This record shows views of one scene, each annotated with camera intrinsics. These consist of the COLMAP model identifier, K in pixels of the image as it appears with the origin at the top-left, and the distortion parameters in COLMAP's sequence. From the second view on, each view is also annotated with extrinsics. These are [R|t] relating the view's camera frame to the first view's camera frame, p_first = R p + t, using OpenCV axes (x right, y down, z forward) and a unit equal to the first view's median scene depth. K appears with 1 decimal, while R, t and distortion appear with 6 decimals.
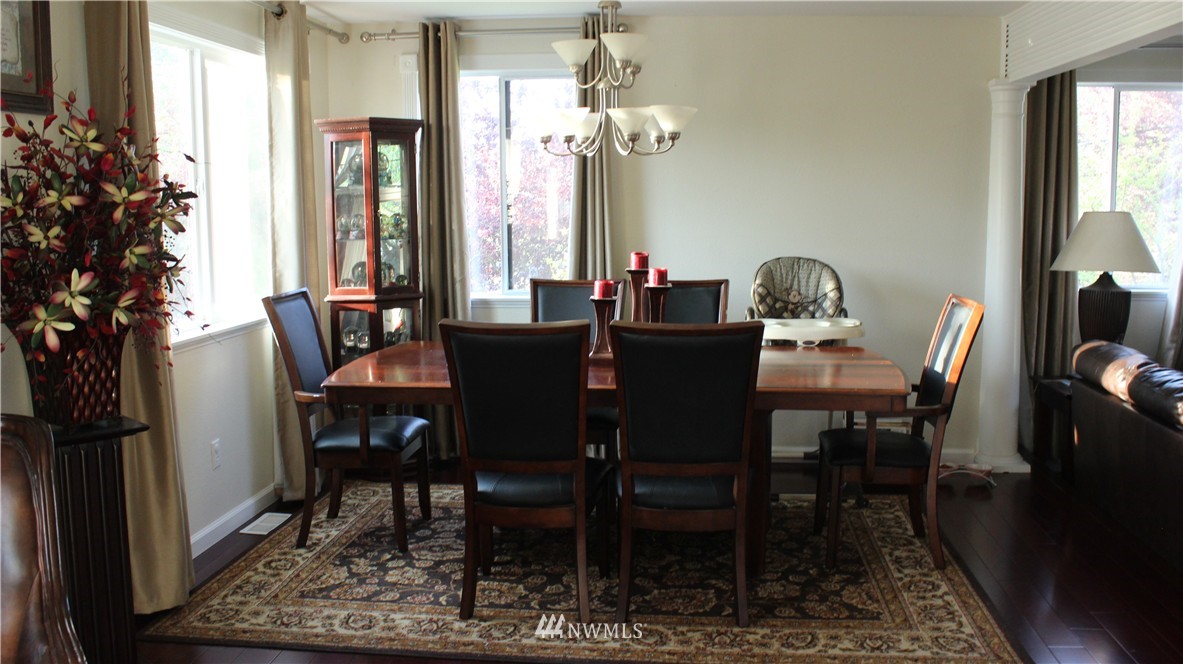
lens RADIAL K [[1089.3, 0, 591.5], [0, 1089.3, 332.0], [0, 0, 1]] dist [-0.166890, 0.001759]
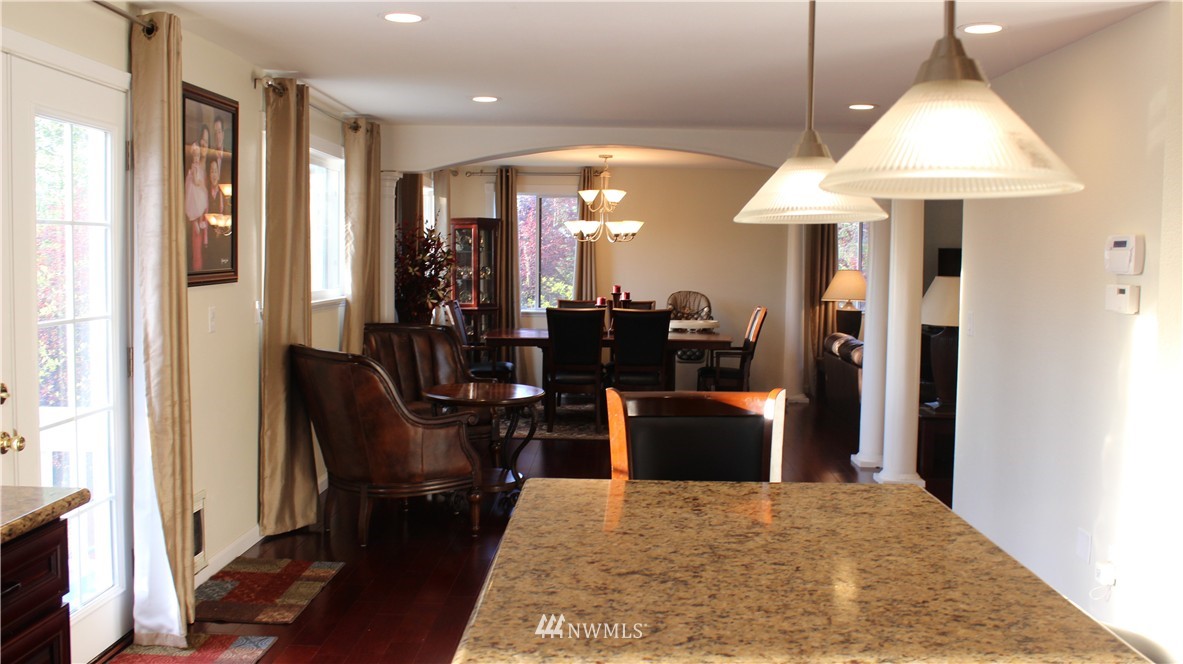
lens RADIAL K [[1089.3, 0, 591.5], [0, 1089.3, 332.0], [0, 0, 1]] dist [-0.166890, 0.001759]
pose [[0.996787, 0.010805, 0.079360, -0.153740], [-0.006471, 0.998483, -0.054672, 0.121724], [-0.079830, 0.053983, 0.995346, -1.019157]]
